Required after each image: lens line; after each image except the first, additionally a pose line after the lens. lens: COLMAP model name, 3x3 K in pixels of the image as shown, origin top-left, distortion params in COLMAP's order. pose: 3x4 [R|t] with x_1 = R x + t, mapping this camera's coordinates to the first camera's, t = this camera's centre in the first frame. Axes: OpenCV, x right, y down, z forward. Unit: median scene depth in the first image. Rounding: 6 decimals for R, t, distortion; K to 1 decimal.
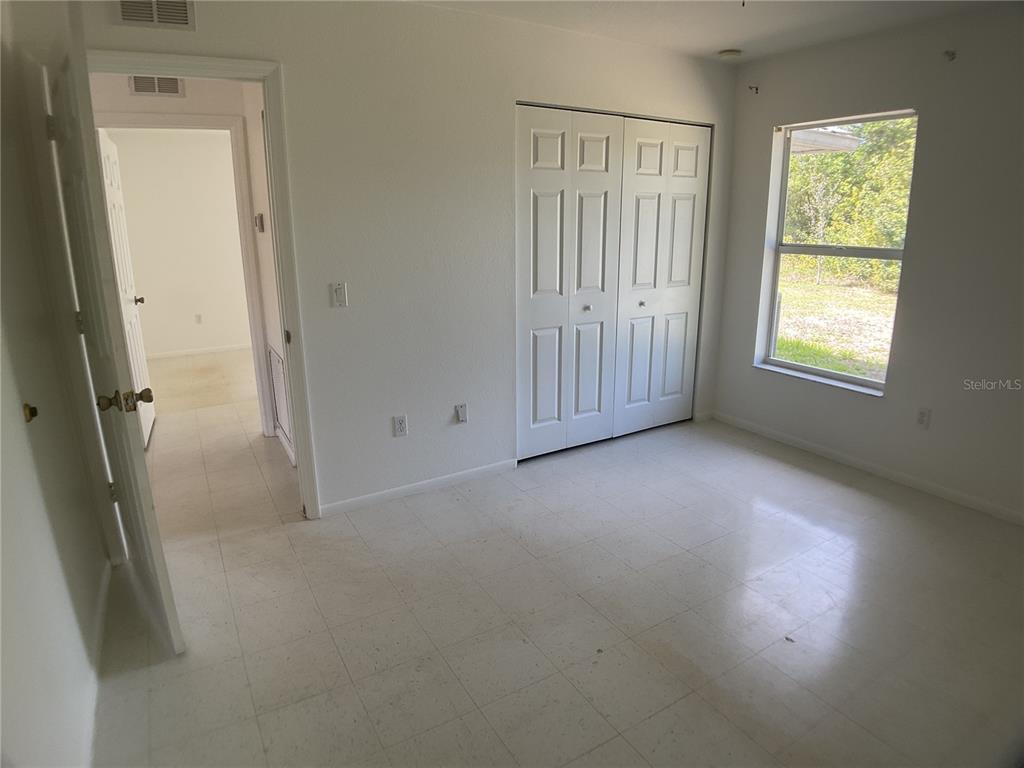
lens RADIAL K [[584.8, 0, 509.7], [0, 584.8, 386.3], [0, 0, 1]] dist [-0.076547, -0.007392]
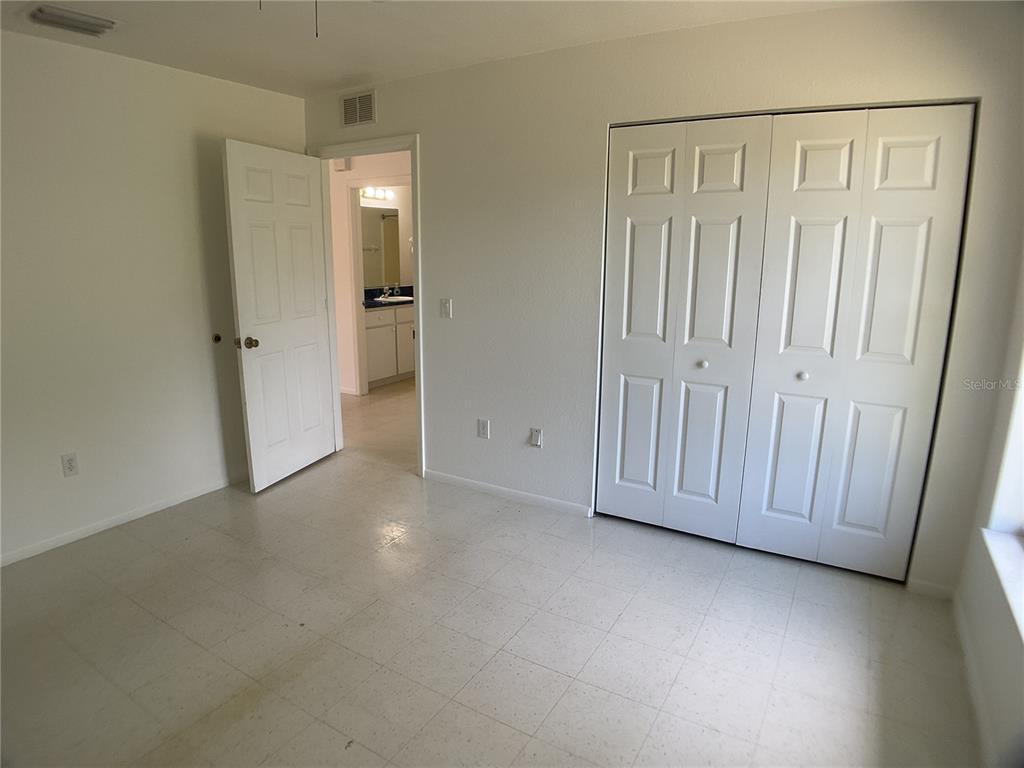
lens RADIAL K [[584.8, 0, 509.7], [0, 584.8, 386.3], [0, 0, 1]] dist [-0.076547, -0.007392]
pose [[0.478923, 0.205126, -0.853555, 0.694634], [-0.248704, 0.964184, 0.092166, -0.114180], [0.841890, 0.168143, 0.512785, 0.389500]]
